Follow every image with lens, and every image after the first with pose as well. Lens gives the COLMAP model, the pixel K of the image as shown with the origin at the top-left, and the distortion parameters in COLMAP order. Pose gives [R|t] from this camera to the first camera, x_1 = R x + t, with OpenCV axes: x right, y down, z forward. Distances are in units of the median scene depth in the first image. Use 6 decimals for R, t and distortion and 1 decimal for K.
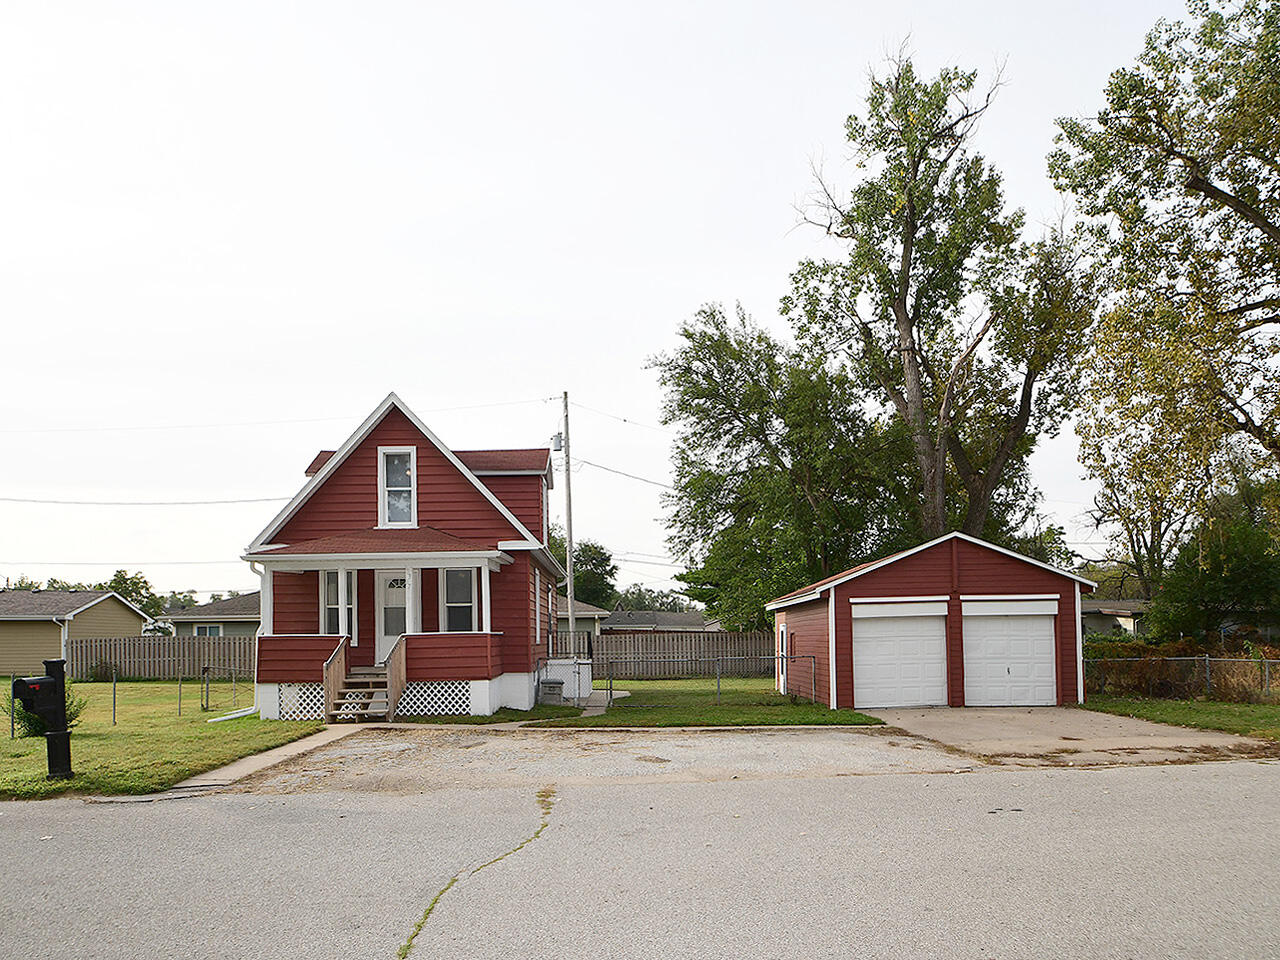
lens RADIAL K [[772.7, 0, 530.5], [0, 772.7, 597.0], [0, 0, 1]] dist [-0.006941, -0.003430]
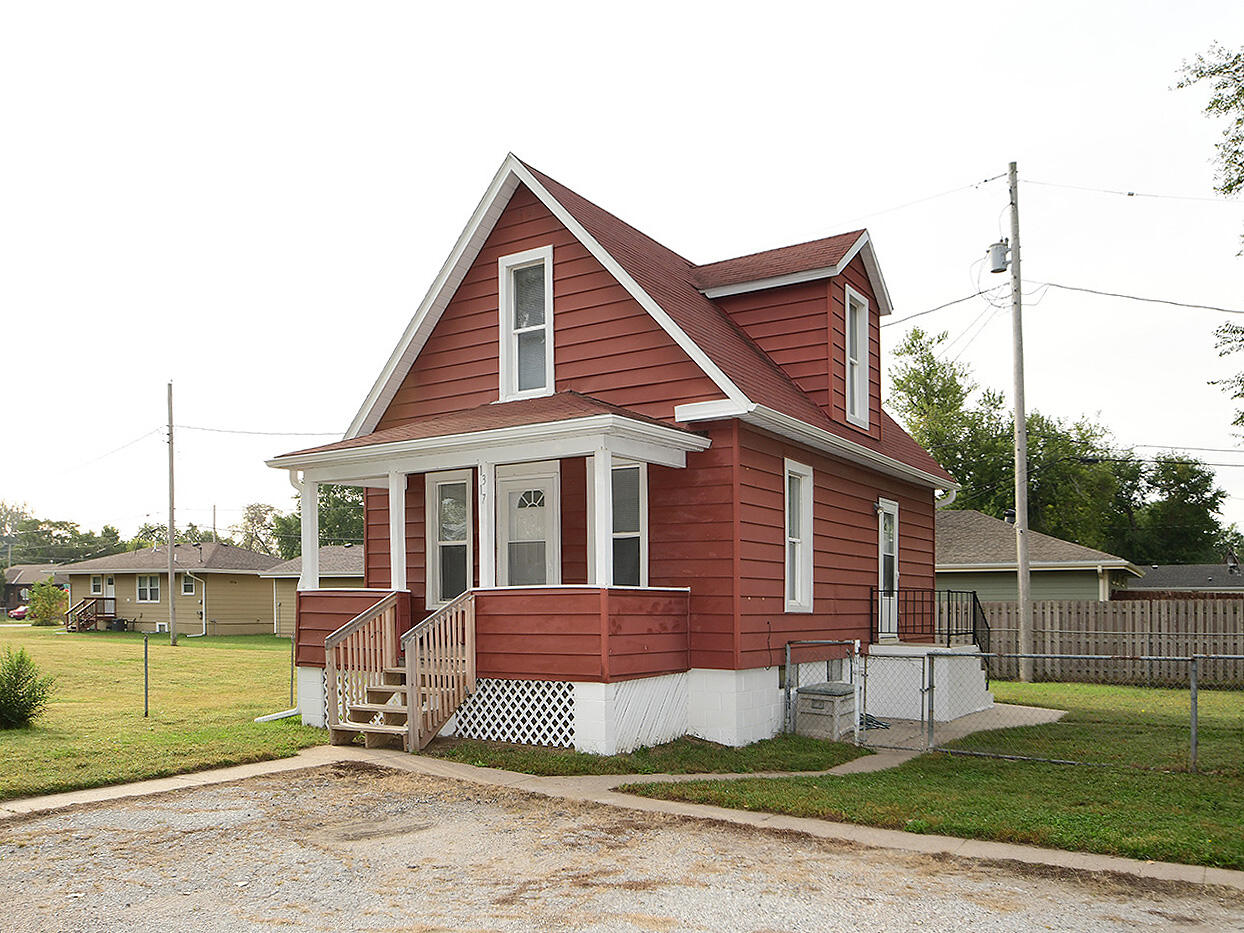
lens RADIAL K [[950.8, 0, 621.4], [0, 950.8, 595.4], [0, 0, 1]] dist [-0.029753, 0.005976]
pose [[0.871445, 0.012857, -0.490324, 0.242045], [0.008825, 0.999084, 0.041883, 0.025653], [0.490413, -0.040826, 0.870533, 0.465203]]
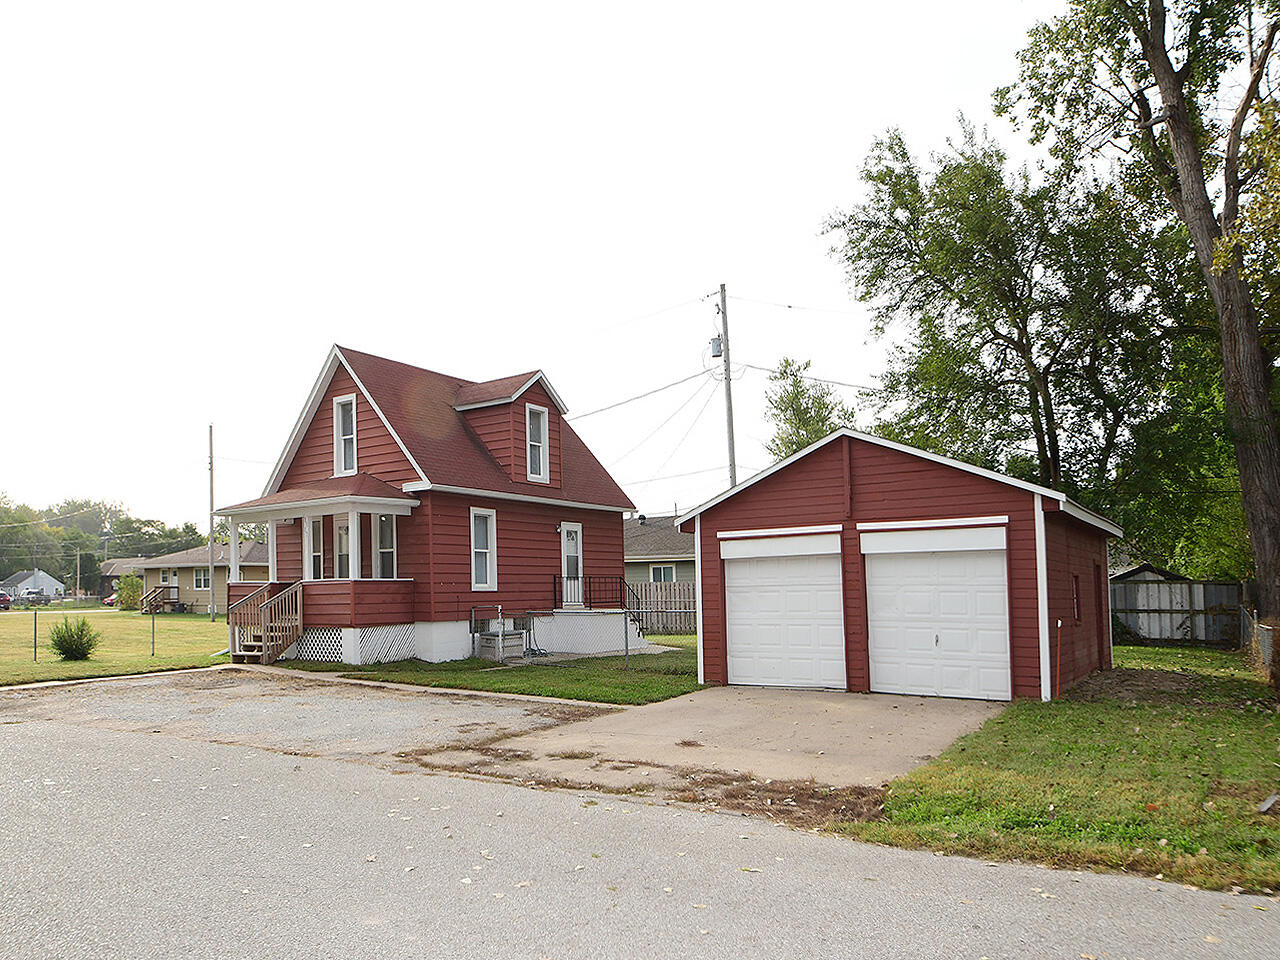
lens RADIAL K [[880.3, 0, 549.8], [0, 880.3, 522.1], [0, 0, 1]] dist [-0.028607, -0.001375]
pose [[0.813440, -0.037598, -0.580433, 0.767171], [0.030012, 0.999292, -0.022670, 0.006110], [0.580874, 0.001021, 0.813993, 0.234190]]
